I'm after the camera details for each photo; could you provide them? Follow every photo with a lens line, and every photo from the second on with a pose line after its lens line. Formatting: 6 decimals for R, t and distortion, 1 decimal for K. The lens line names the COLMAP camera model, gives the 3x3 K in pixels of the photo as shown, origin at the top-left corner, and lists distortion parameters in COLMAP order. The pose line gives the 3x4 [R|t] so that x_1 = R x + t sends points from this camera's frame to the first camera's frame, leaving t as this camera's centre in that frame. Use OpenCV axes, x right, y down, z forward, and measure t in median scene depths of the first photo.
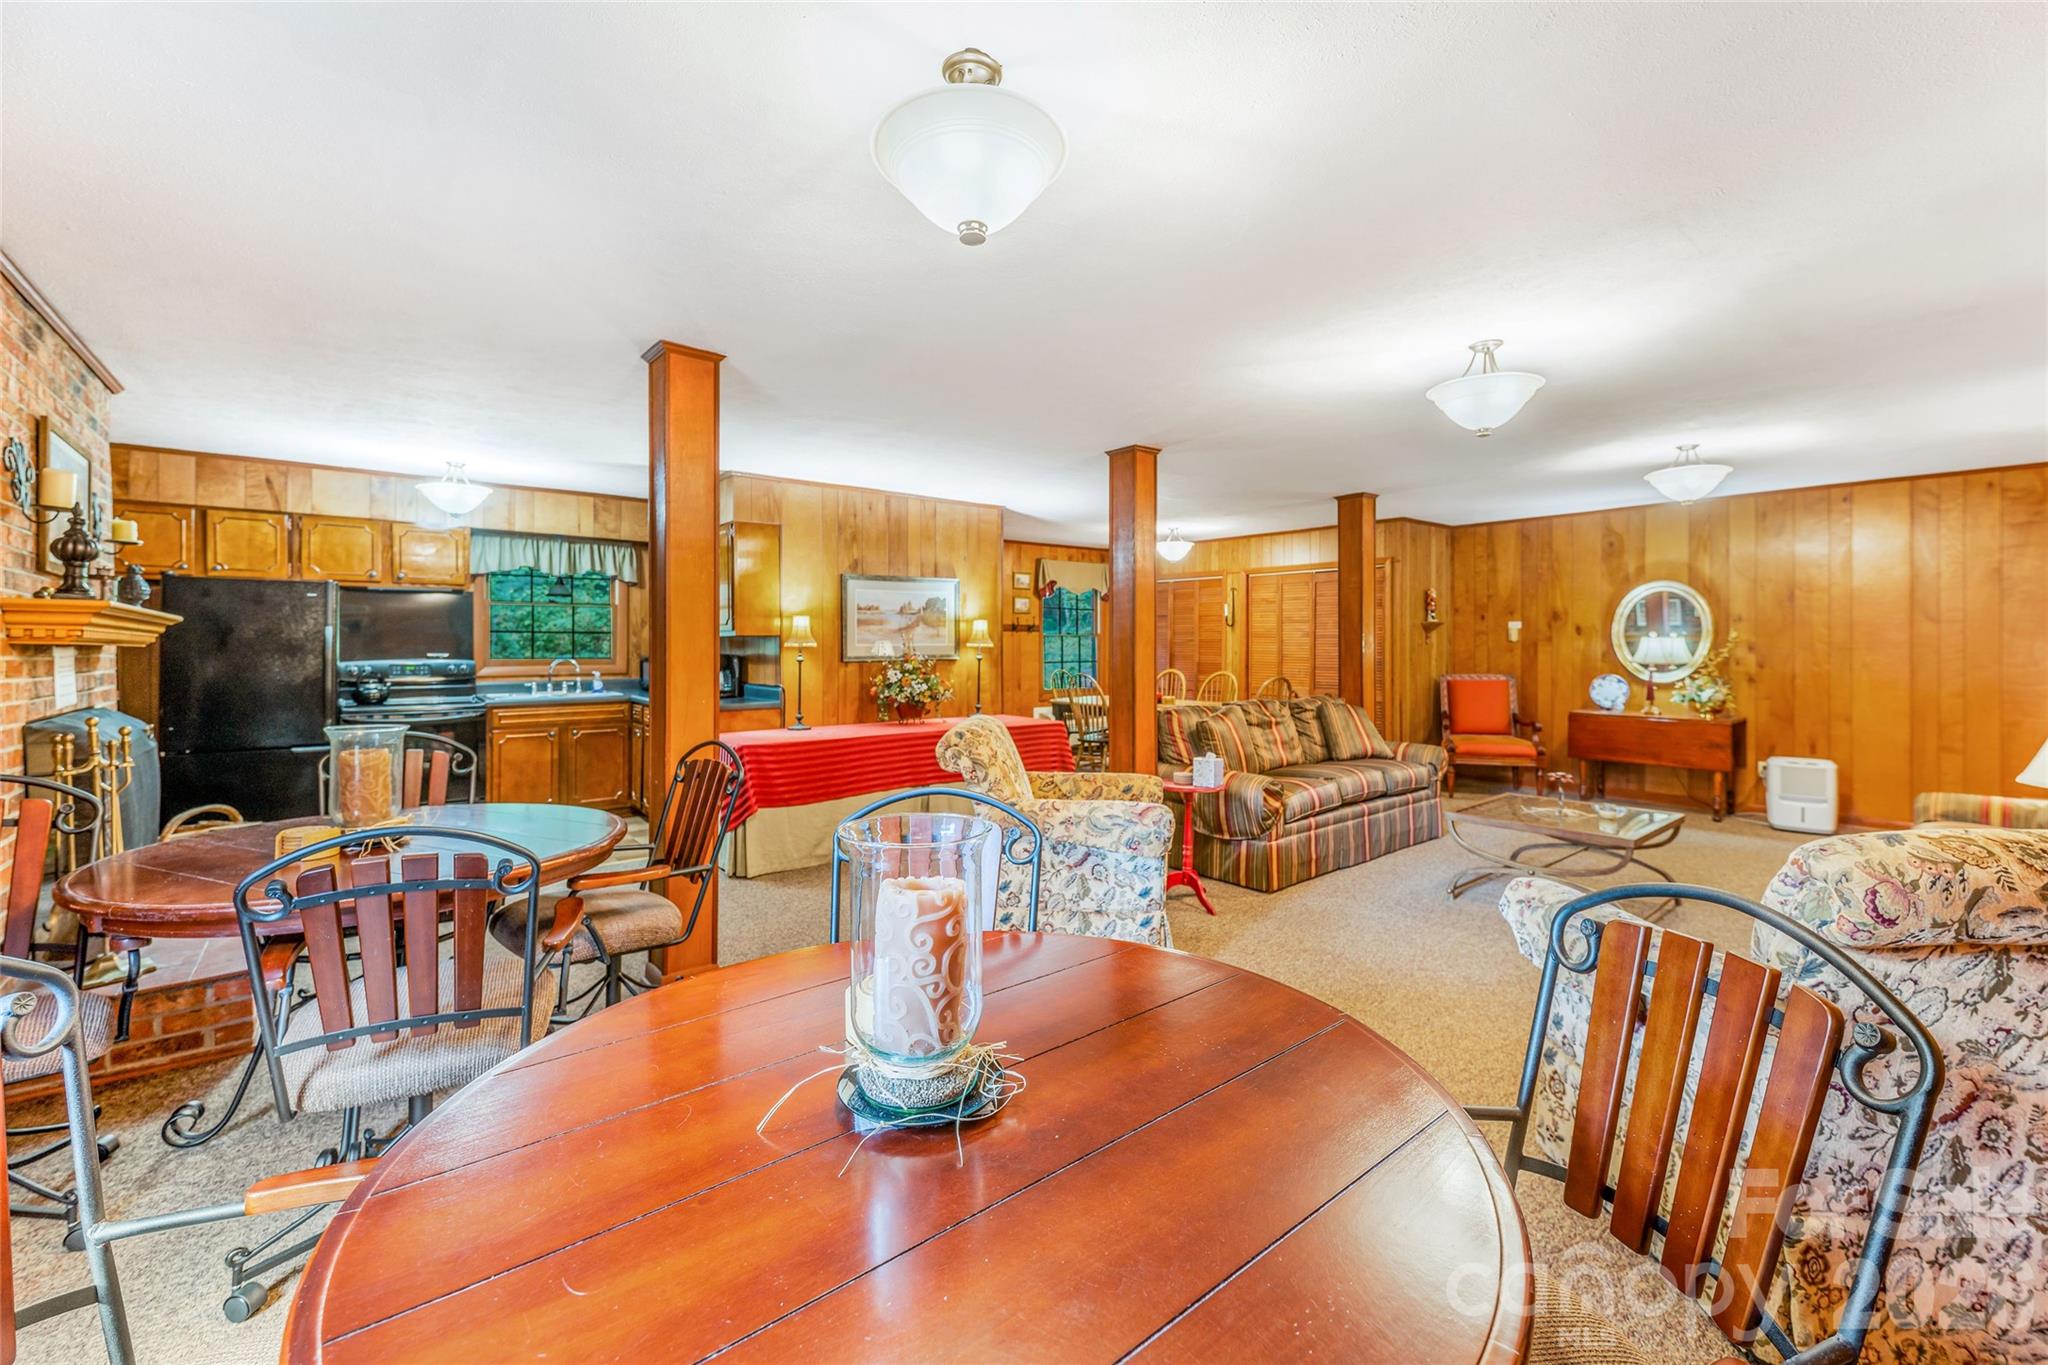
lens RADIAL K [[847.2, 0, 1028.1], [0, 847.2, 641.9], [0, 0, 1]] dist [-0.000195, 0.000056]
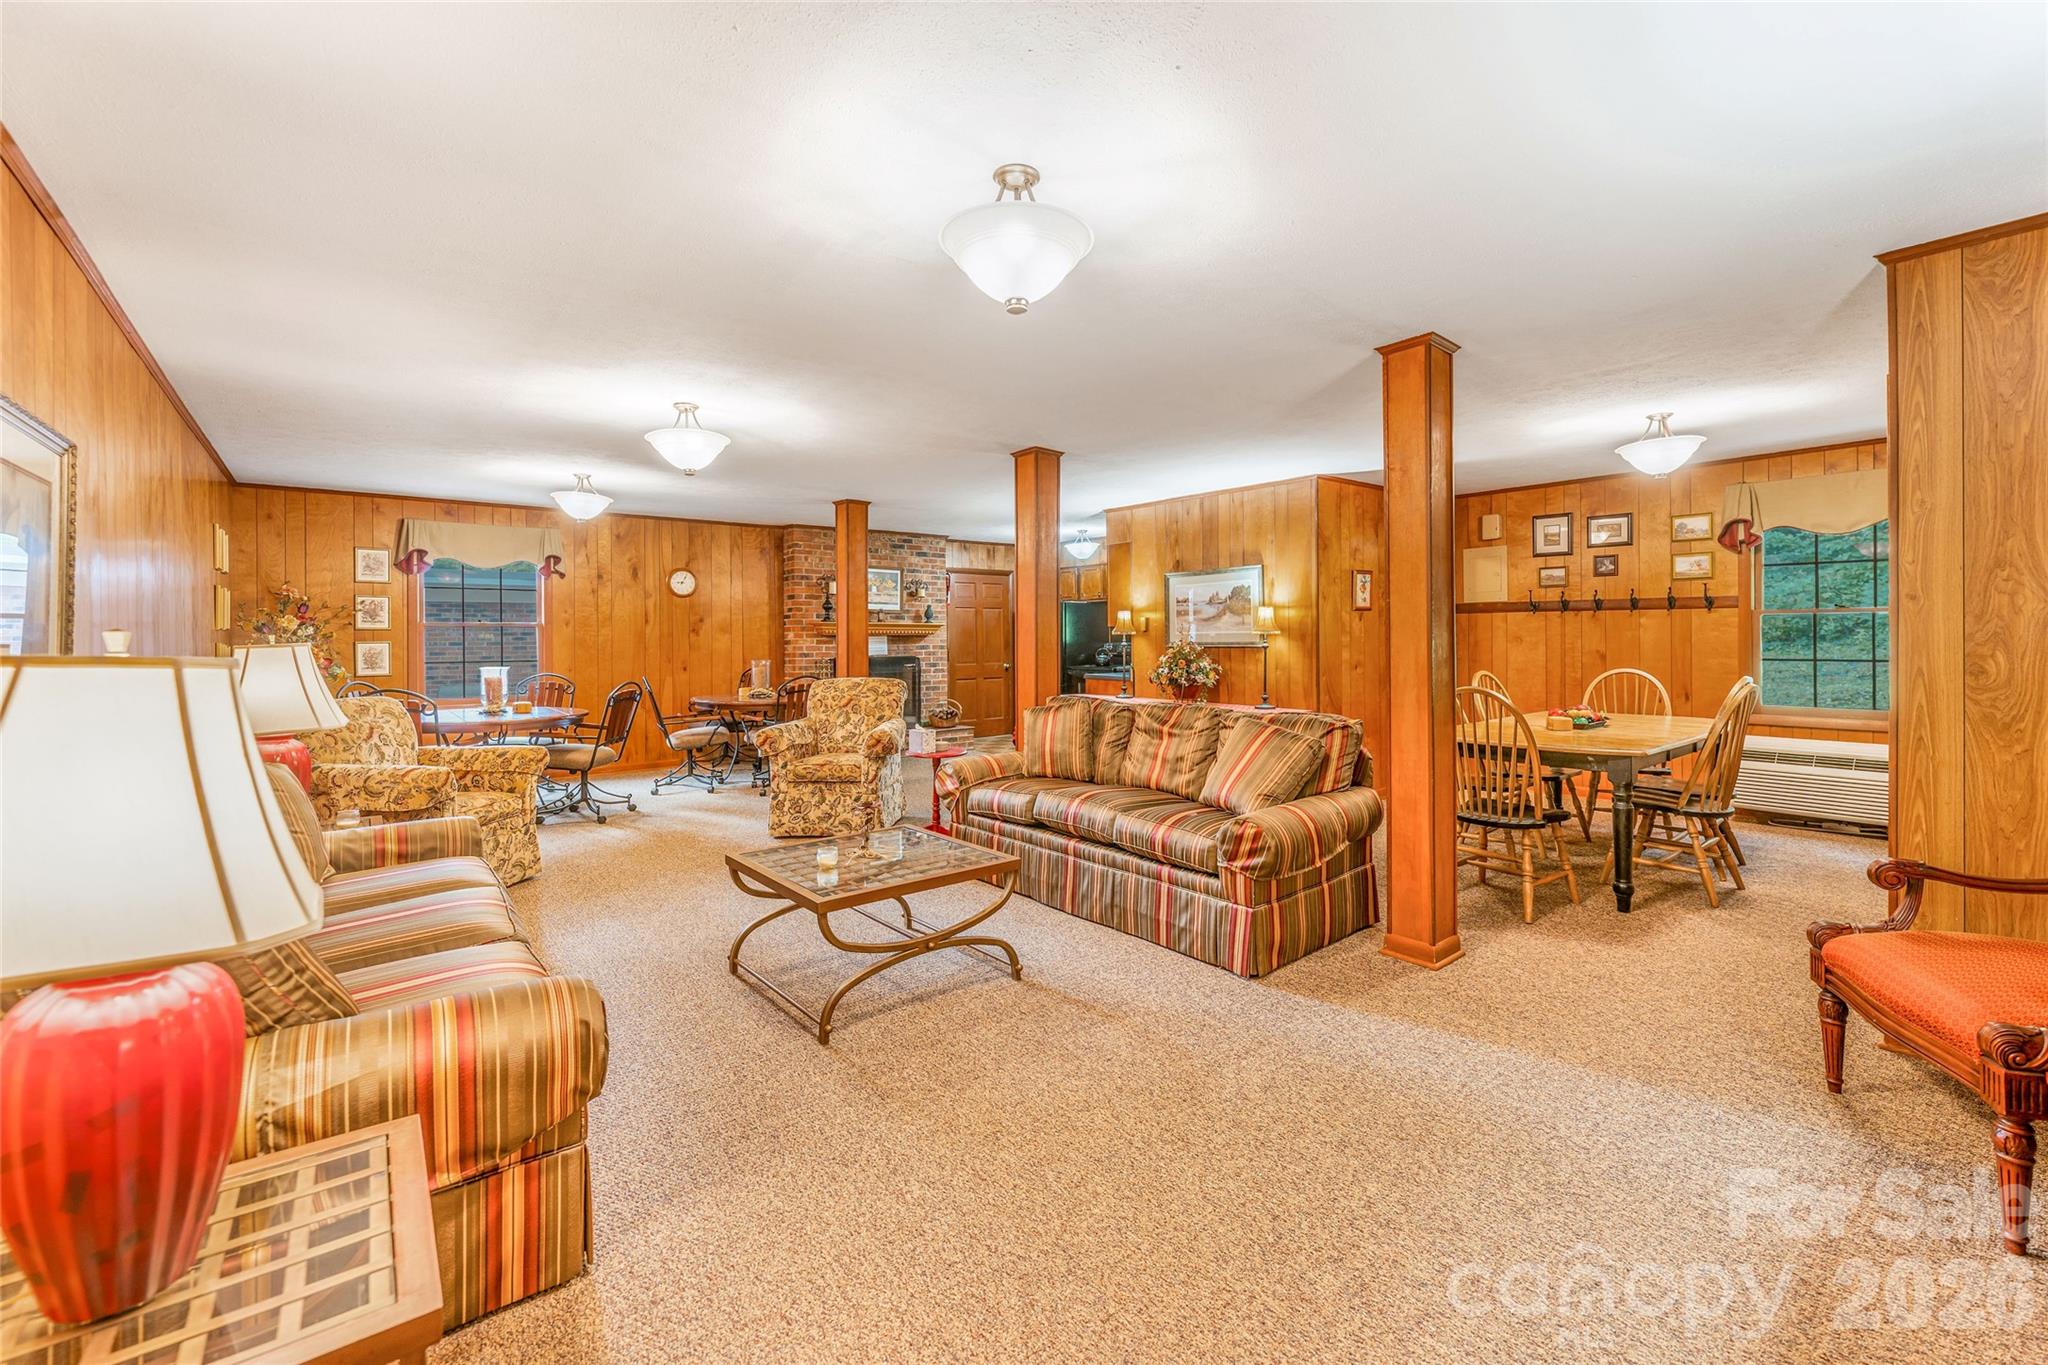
lens RADIAL K [[847.2, 0, 1028.1], [0, 847.2, 641.9], [0, 0, 1]] dist [-0.000195, 0.000056]
pose [[-0.008686, 0.007726, -0.999932, 0.935191], [0.009763, 0.999923, 0.007641, 0.004599], [0.999915, -0.009696, -0.008761, 0.778082]]
